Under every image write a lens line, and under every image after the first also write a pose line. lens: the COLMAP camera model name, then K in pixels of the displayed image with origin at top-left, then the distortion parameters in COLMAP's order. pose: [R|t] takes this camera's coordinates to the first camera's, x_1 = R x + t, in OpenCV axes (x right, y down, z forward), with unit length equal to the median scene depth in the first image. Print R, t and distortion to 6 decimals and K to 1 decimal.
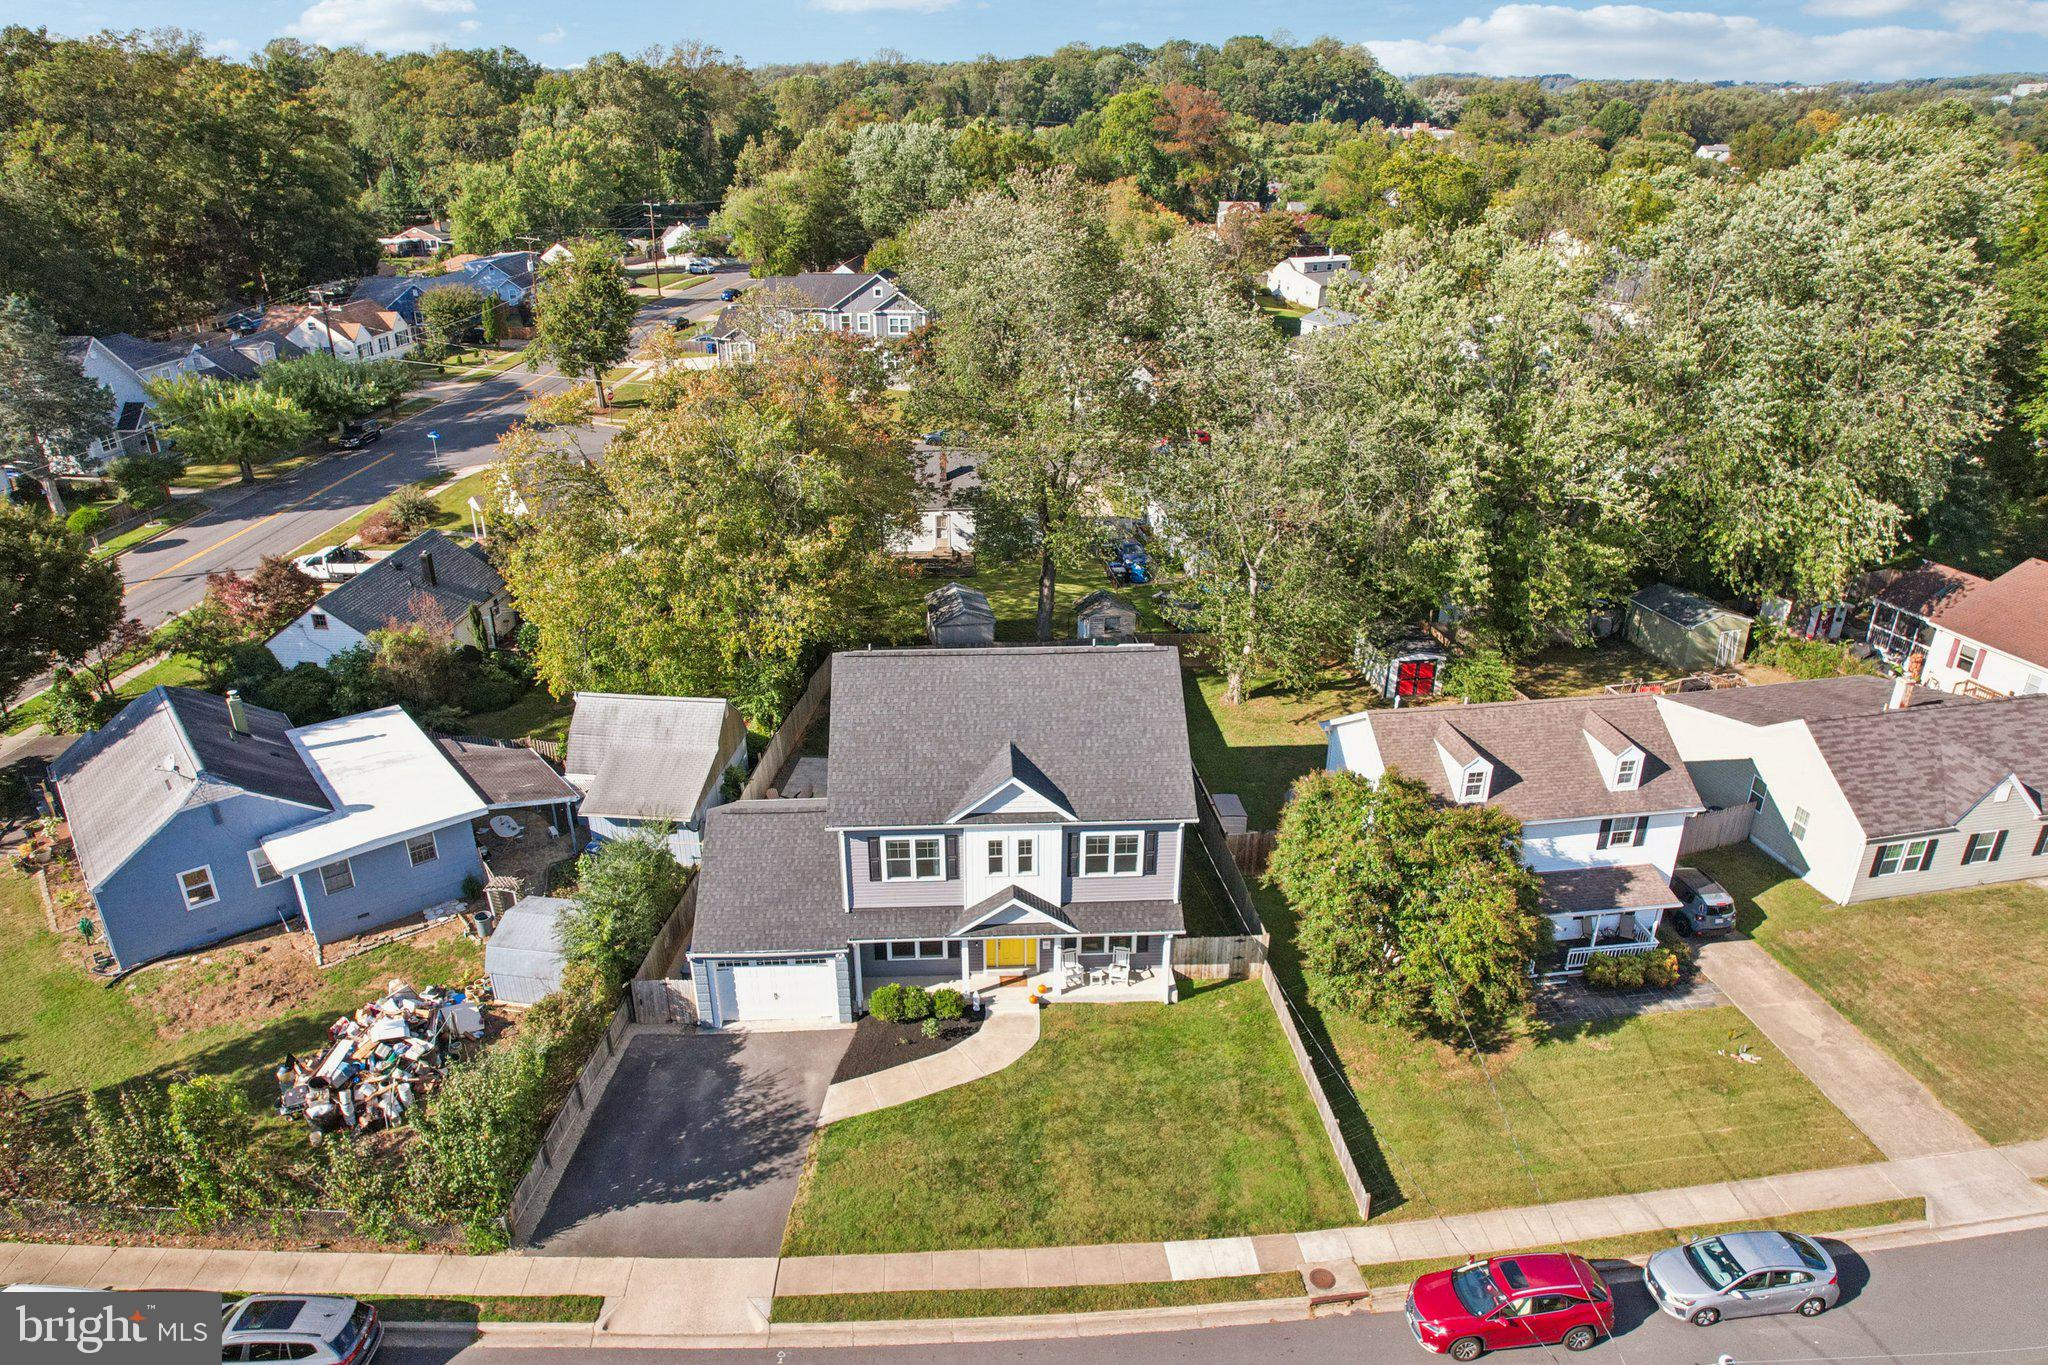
lens RADIAL K [[1289.4, 0, 1040.3], [0, 1289.4, 638.4], [0, 0, 1]] dist [-0.033940, 0.022826]
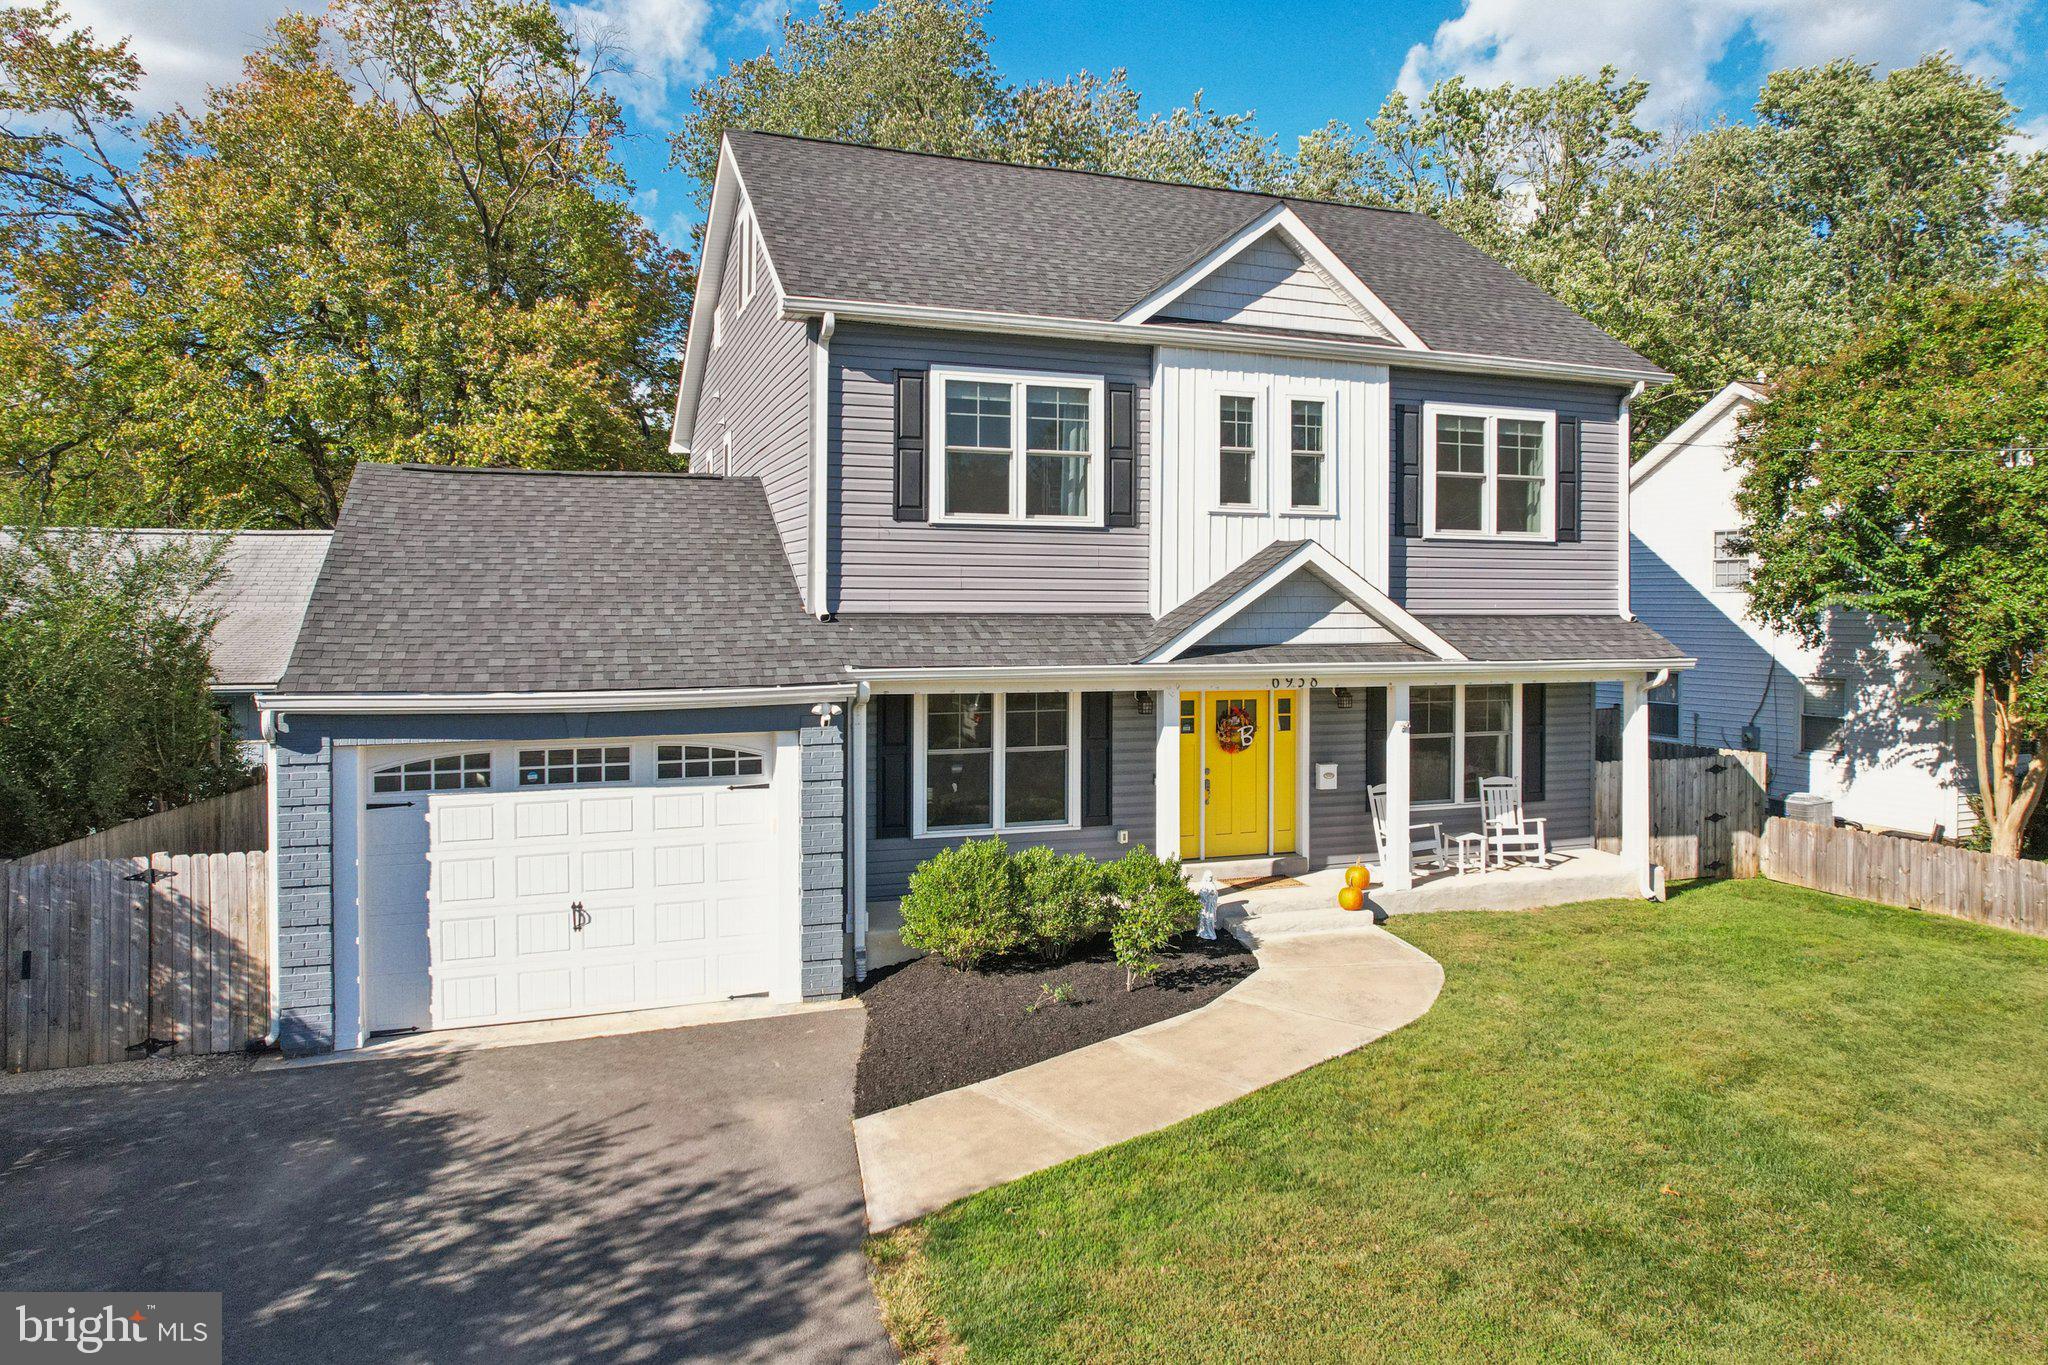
lens RADIAL K [[1301.1, 0, 1027.7], [0, 1301.1, 597.3], [0, 0, 1]] dist [-0.022441, 0.000235]
pose [[0.960605, 0.000734, 0.277917, -0.193028], [0.107836, 0.920666, -0.375160, 0.338203], [-0.256144, 0.390349, 0.884318, 0.702289]]
